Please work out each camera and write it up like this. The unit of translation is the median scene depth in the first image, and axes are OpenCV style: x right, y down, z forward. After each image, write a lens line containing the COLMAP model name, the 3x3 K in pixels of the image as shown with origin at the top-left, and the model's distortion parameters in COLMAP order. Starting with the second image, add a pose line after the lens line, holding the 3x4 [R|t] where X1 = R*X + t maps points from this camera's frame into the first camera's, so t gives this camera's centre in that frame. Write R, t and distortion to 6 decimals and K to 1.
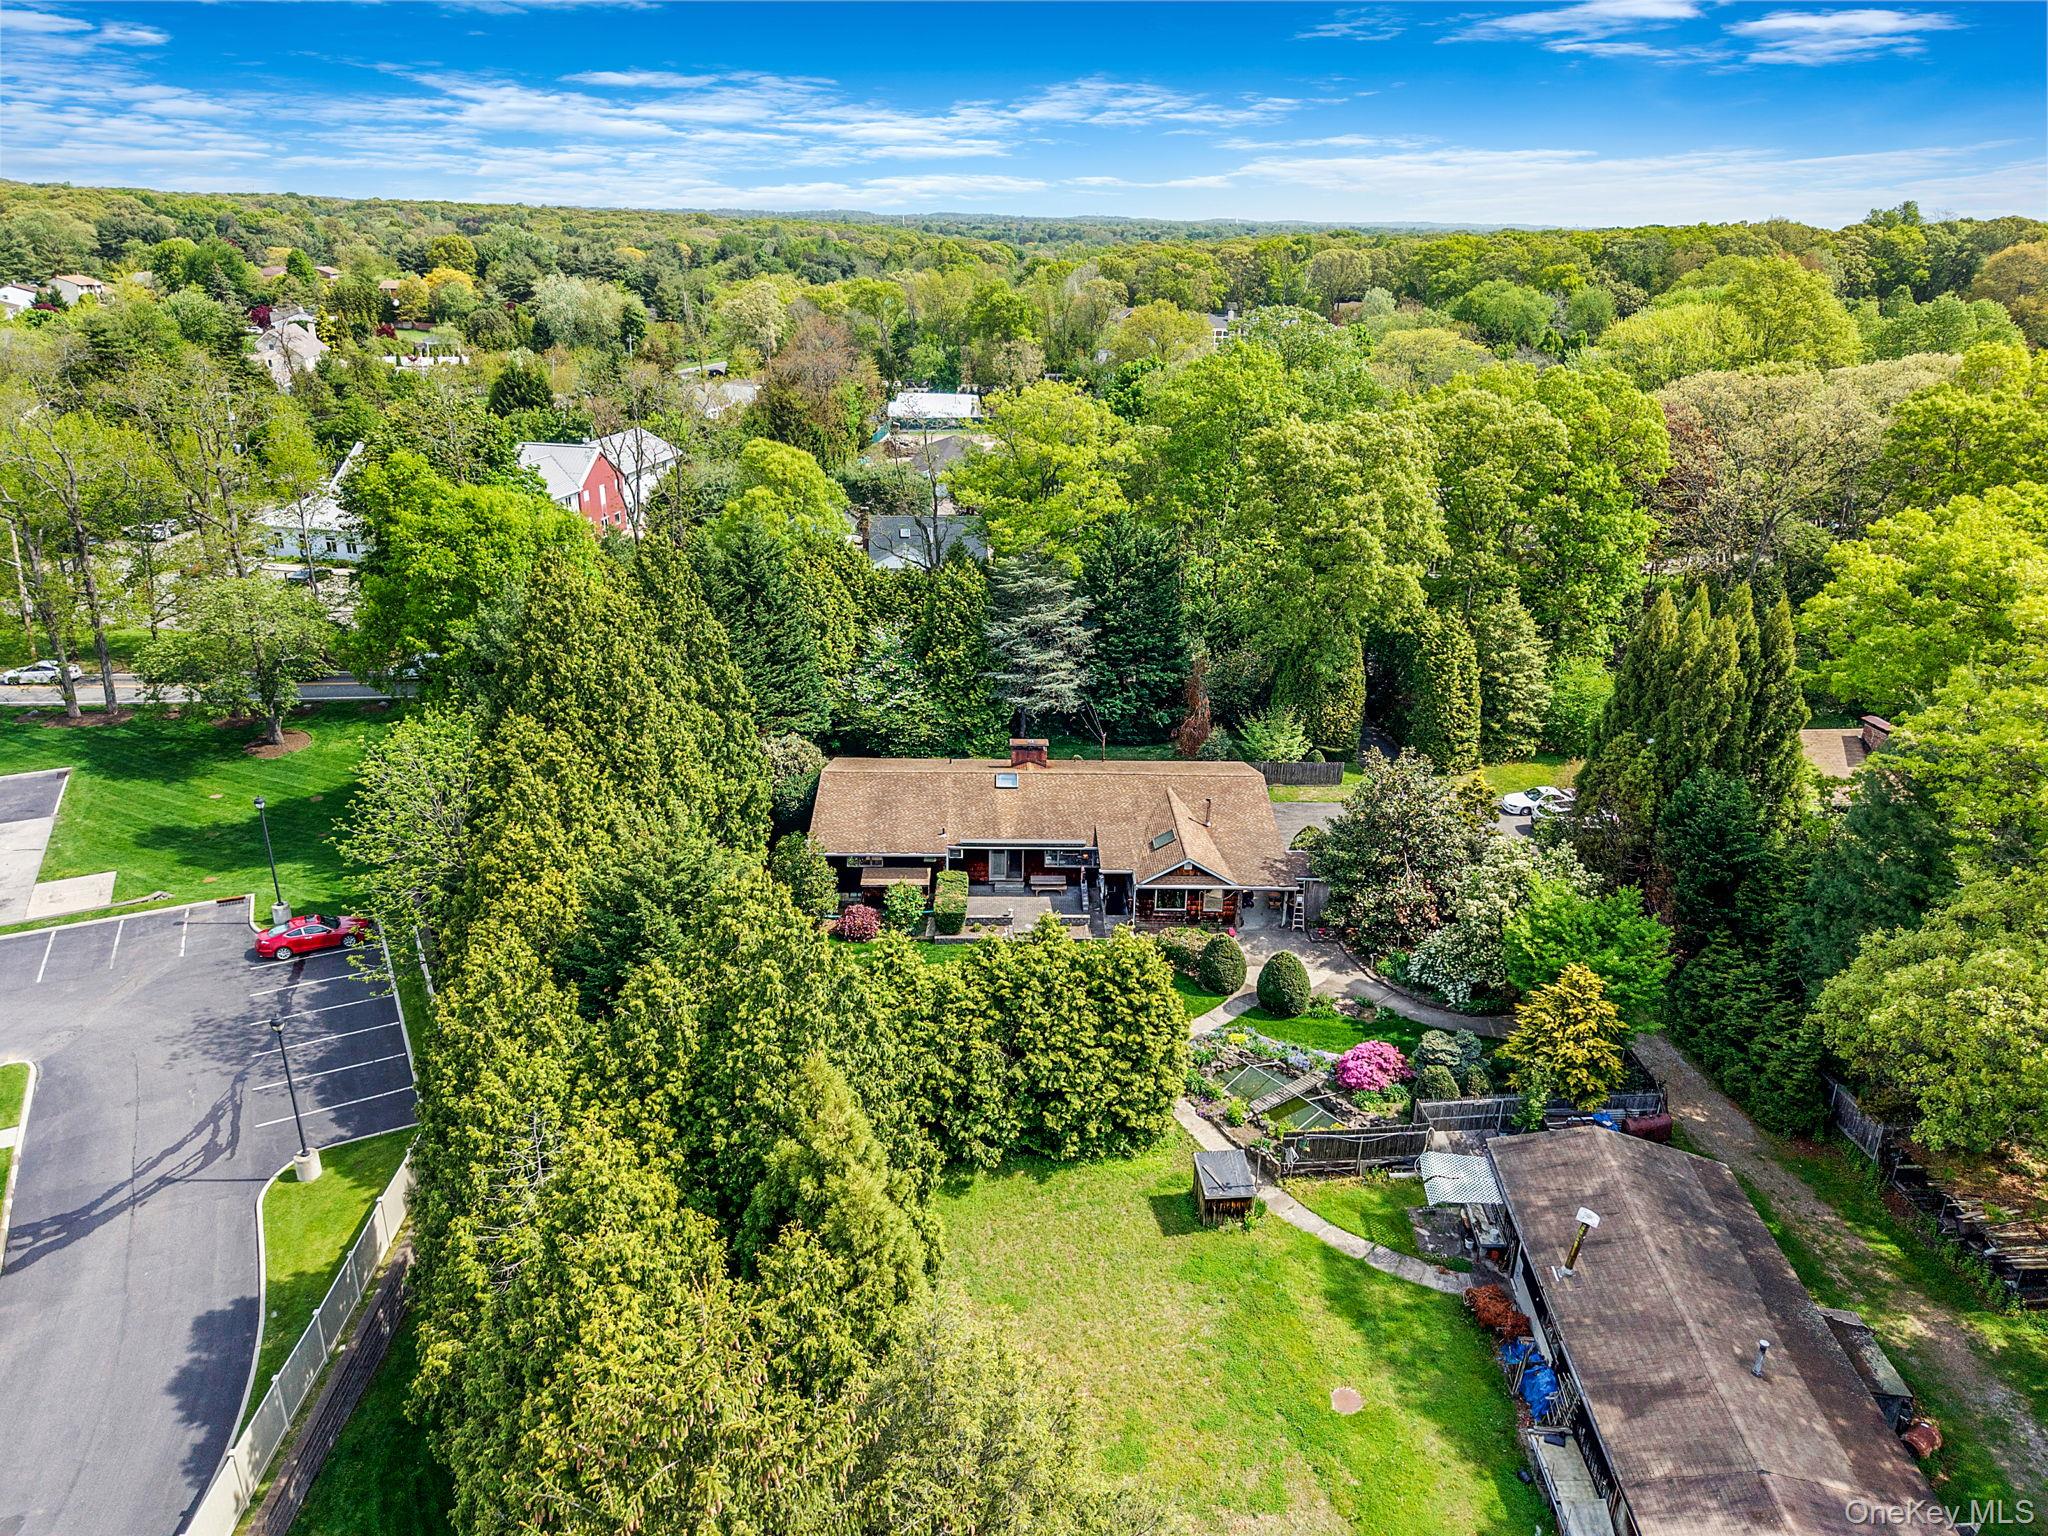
lens RADIAL K [[1401.0, 0, 1024.0], [0, 1401.0, 768.0], [0, 0, 1]] dist [-0.002638, -0.001678]
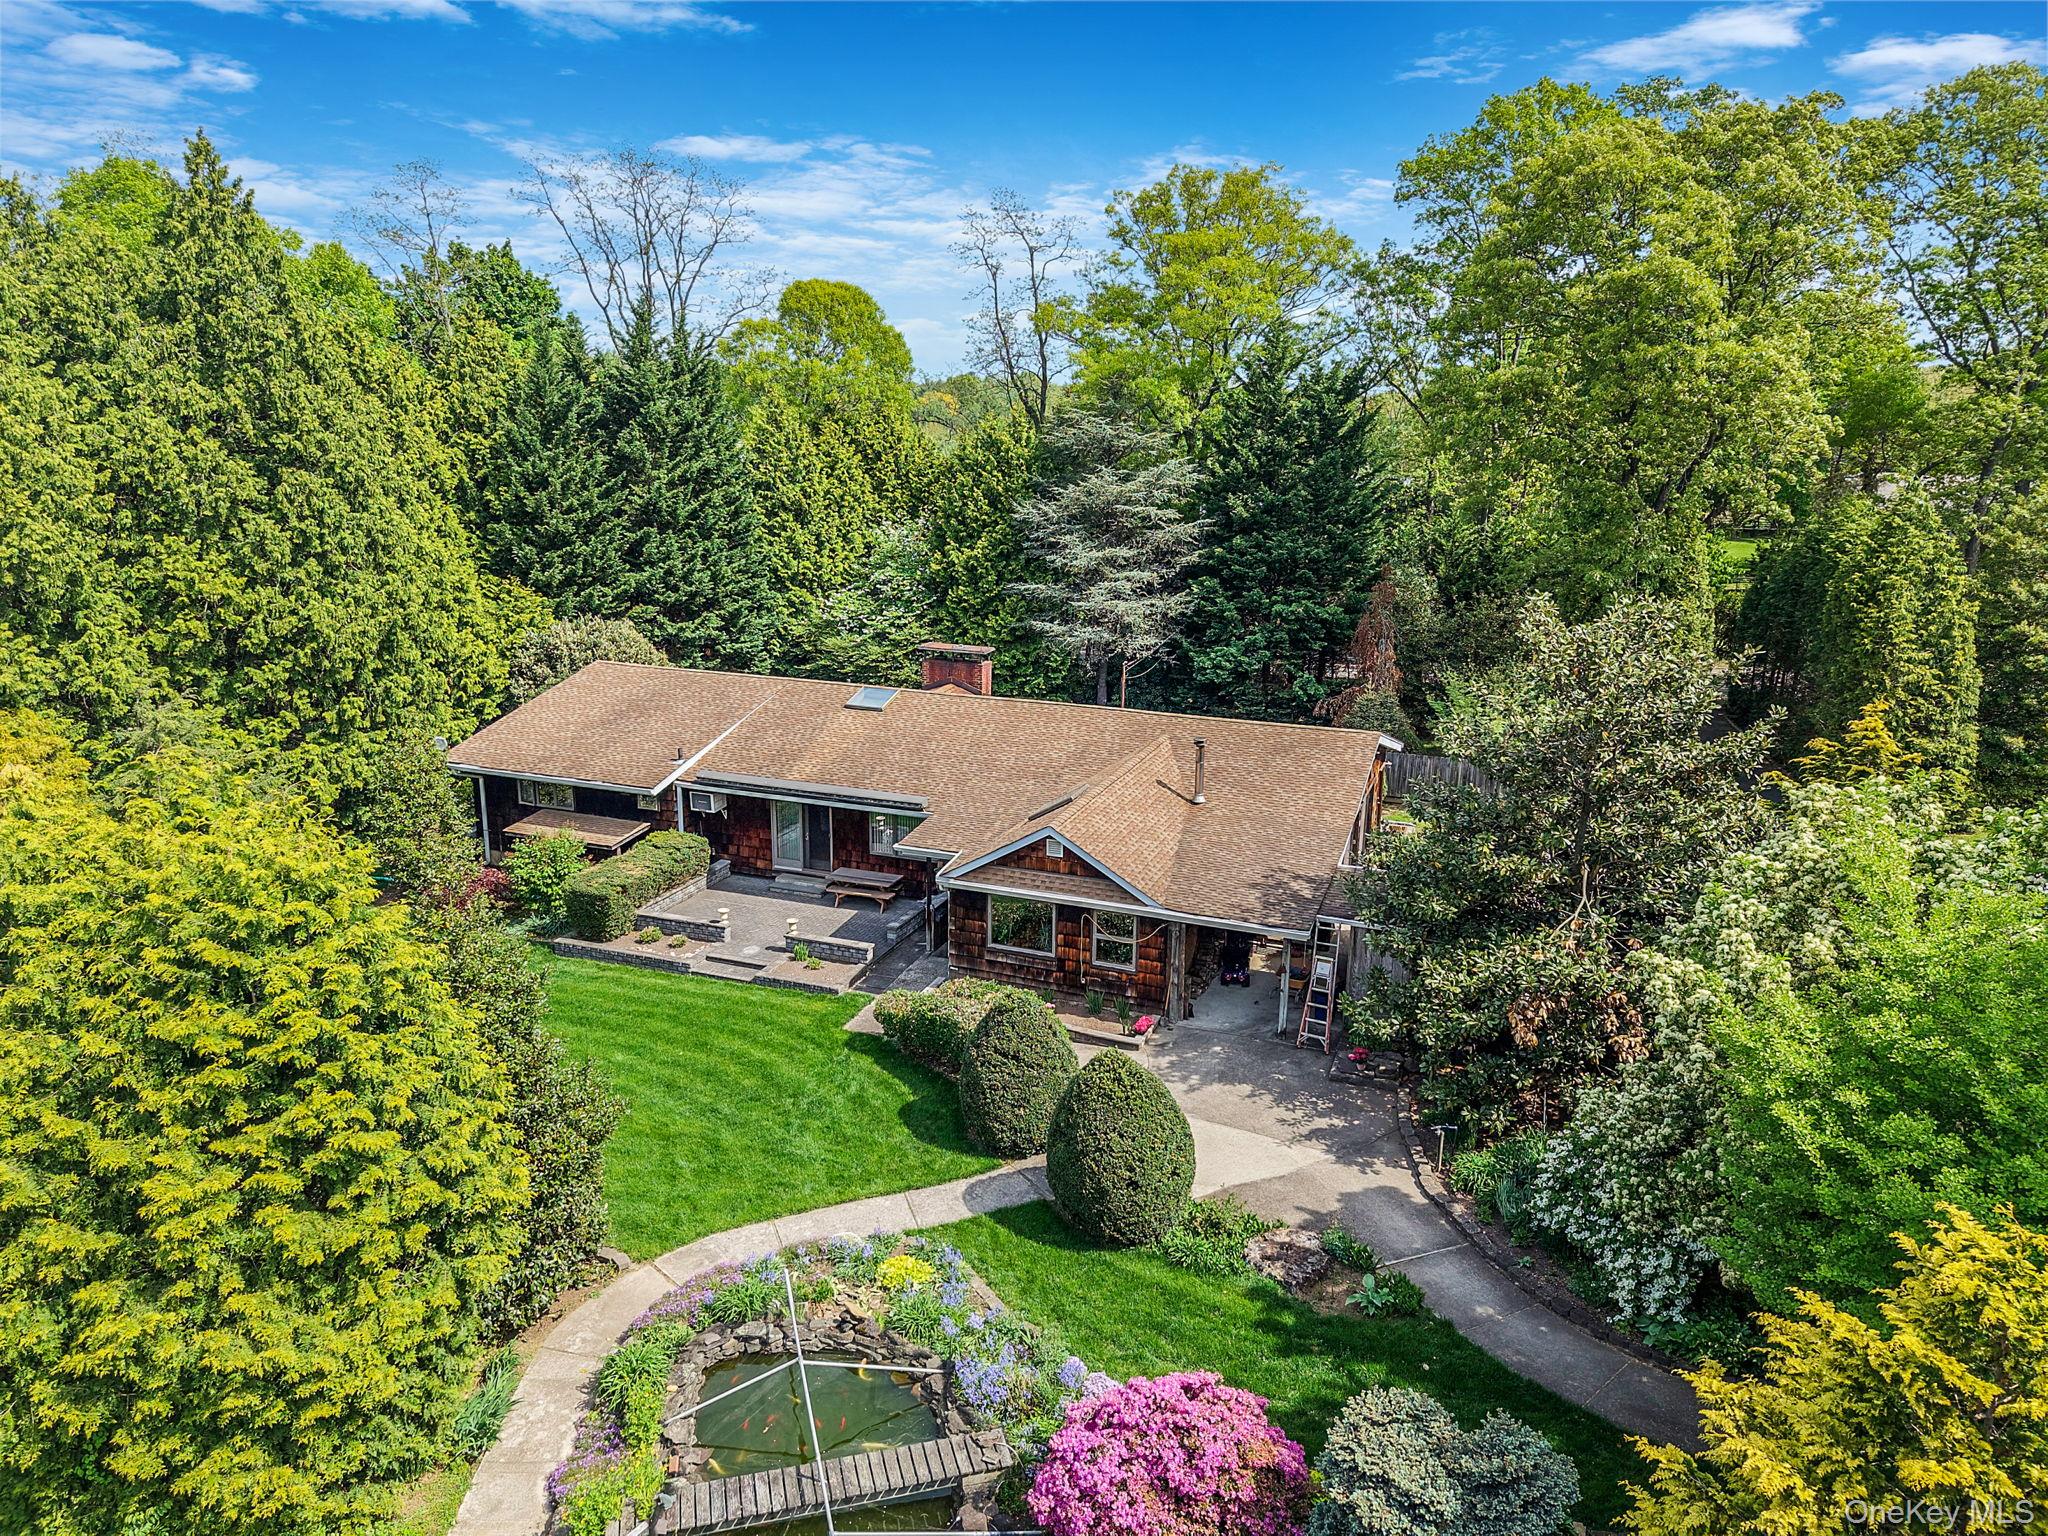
lens RADIAL K [[1401.0, 0, 1024.0], [0, 1401.0, 768.0], [0, 0, 1]] dist [-0.002638, -0.001678]
pose [[0.928746, 0.088214, -0.360068, 0.253234], [-0.133083, 0.985870, -0.101737, 0.087964], [0.346005, 0.142406, 0.927362, 0.581619]]
